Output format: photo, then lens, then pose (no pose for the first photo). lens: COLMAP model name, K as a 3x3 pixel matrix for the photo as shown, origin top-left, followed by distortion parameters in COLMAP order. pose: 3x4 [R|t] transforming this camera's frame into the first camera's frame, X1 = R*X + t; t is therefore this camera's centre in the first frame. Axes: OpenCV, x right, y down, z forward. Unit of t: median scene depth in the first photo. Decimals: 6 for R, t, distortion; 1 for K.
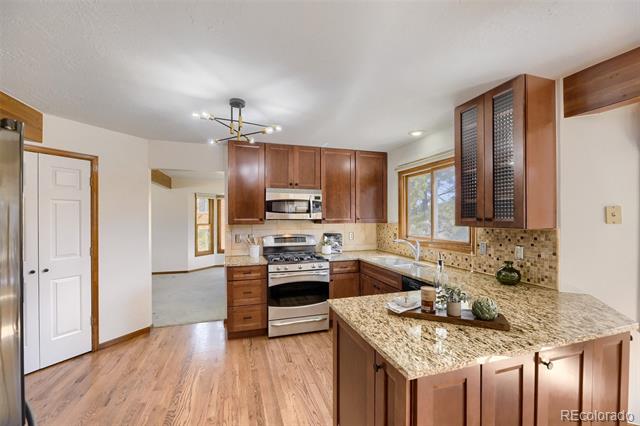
lens RADIAL K [[260.9, 0, 320.9], [0, 260.9, 215.6], [0, 0, 1]] dist [-0.002500, -0.000400]
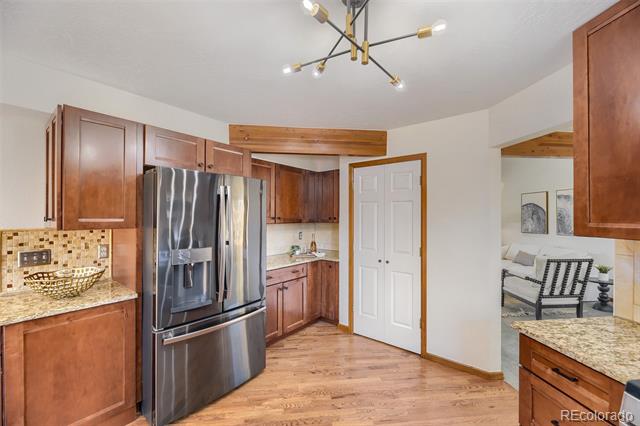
lens RADIAL K [[260.9, 0, 320.9], [0, 260.9, 215.6], [0, 0, 1]] dist [-0.002500, -0.000400]
pose [[-0.204880, -0.002306, -0.978784, 0.130466], [0.004945, 0.999982, -0.003391, 0.001595], [0.978775, -0.005535, -0.204865, 0.737083]]
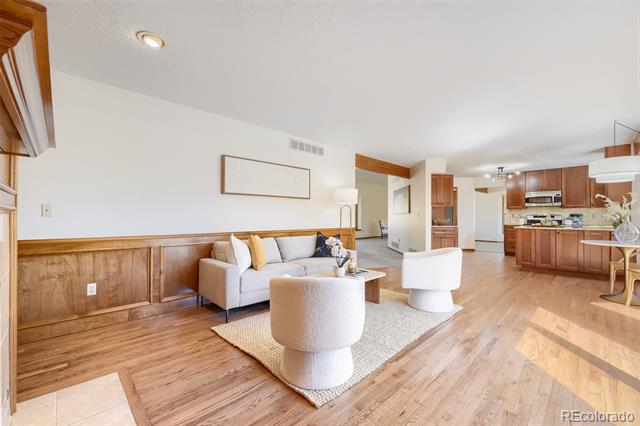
lens RADIAL K [[267.9, 0, 320.7], [0, 267.9, 214.8], [0, 0, 1]] dist [0.000064, -0.000250]
pose [[0.446086, -0.003665, -0.894983, 1.101653], [0.000993, 0.999993, -0.003600, 0.096675], [0.894990, 0.000717, 0.446086, -1.649707]]
